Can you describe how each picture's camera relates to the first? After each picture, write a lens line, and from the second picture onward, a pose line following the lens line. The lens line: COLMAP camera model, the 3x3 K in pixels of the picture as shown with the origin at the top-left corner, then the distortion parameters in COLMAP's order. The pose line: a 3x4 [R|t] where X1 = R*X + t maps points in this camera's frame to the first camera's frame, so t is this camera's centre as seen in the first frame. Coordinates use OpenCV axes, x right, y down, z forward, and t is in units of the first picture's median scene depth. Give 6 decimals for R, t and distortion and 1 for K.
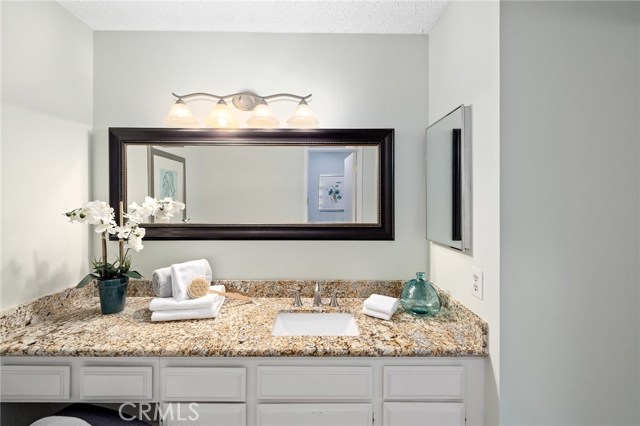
lens RADIAL K [[271.3, 0, 323.6], [0, 271.3, 201.5], [0, 0, 1]] dist [-0.004657, 0.000860]
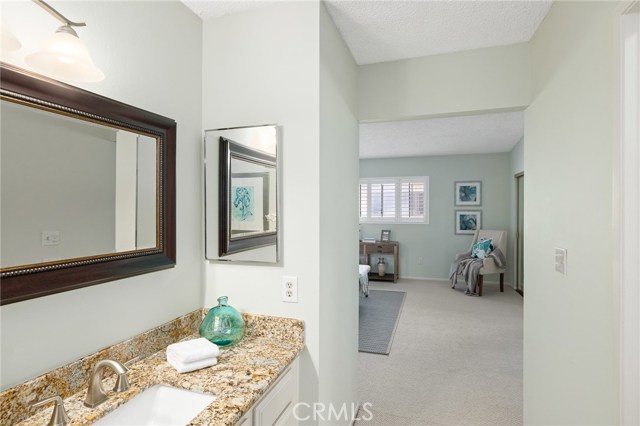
lens RADIAL K [[328.3, 0, 319.6], [0, 328.3, 210.5], [0, 0, 1]] dist [-0.004980, -0.000094]
pose [[0.337873, -0.001038, 0.941191, -0.573900], [0.001849, 0.999998, 0.000439, -0.019163], [-0.941190, 0.001592, 0.337874, 0.377244]]
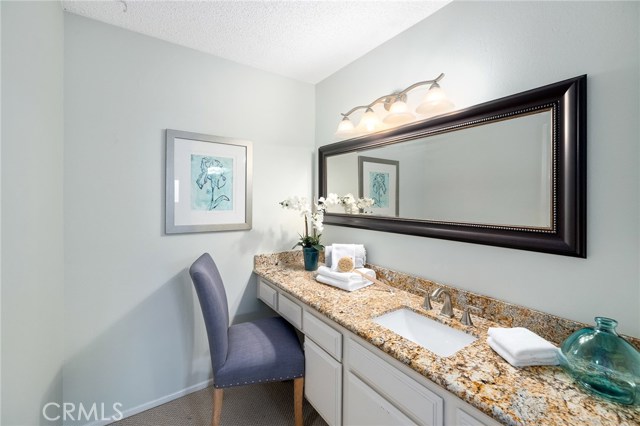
lens RADIAL K [[271.3, 0, 324.5], [0, 271.3, 202.7], [0, 0, 1]] dist [-0.004657, 0.000860]
pose [[0.566010, 0.009020, -0.824349, 0.527143], [-0.008220, 0.999952, 0.005297, 0.025389], [0.824358, 0.003778, 0.566057, 0.215172]]
